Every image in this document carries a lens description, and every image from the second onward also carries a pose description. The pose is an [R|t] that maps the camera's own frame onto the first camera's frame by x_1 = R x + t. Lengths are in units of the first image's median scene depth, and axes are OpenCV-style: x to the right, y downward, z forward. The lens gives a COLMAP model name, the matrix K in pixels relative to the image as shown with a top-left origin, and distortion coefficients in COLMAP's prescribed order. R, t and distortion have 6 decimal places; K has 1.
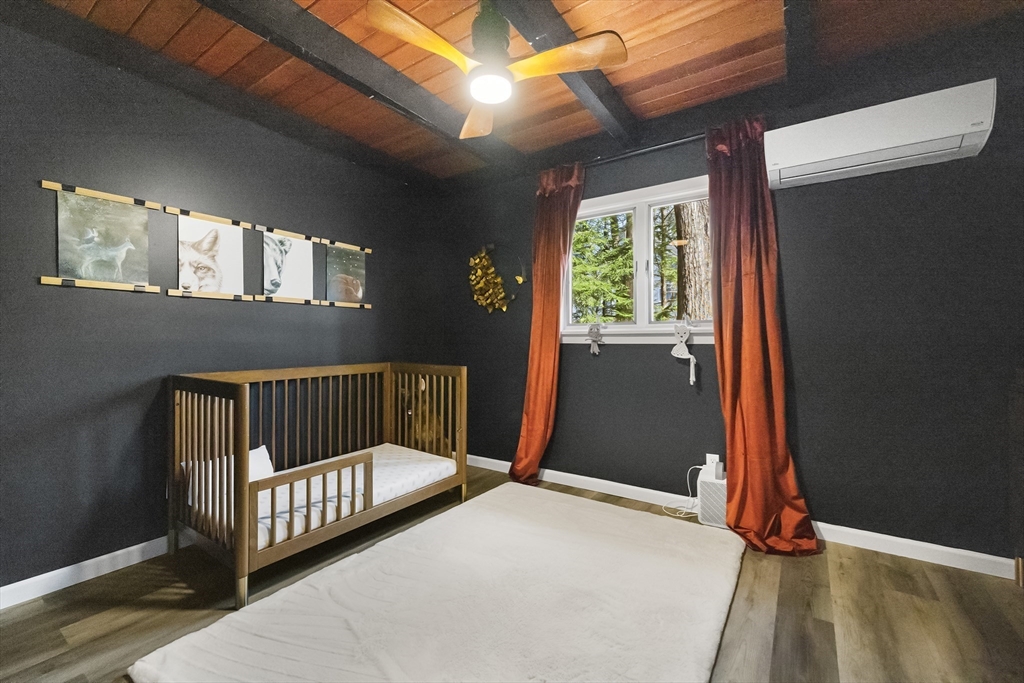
lens RADIAL K [[433.2, 0, 511.4], [0, 433.2, 338.1], [0, 0, 1]] dist [0.000805, 0.000090]
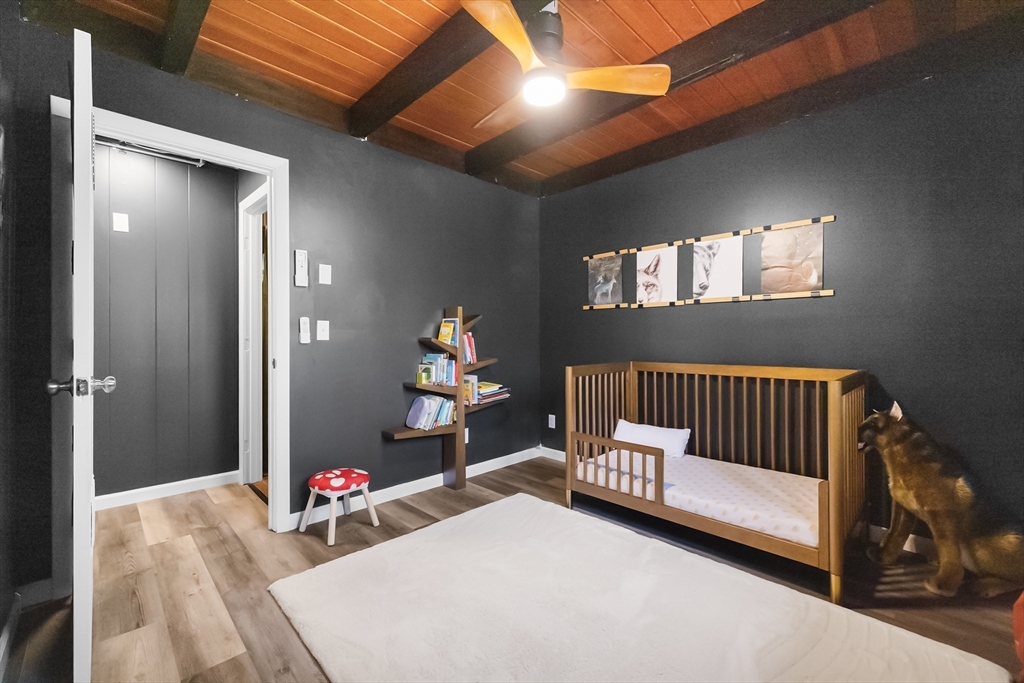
lens RADIAL K [[418.1, 0, 512.0], [0, 418.1, 341.5], [0, 0, 1]] dist [0.000207, 0.000040]
pose [[-0.190148, 0.010775, -0.981696, 0.633046], [0.009492, 0.999913, 0.009136, -0.000493], [0.981710, -0.007582, -0.190234, 0.770693]]
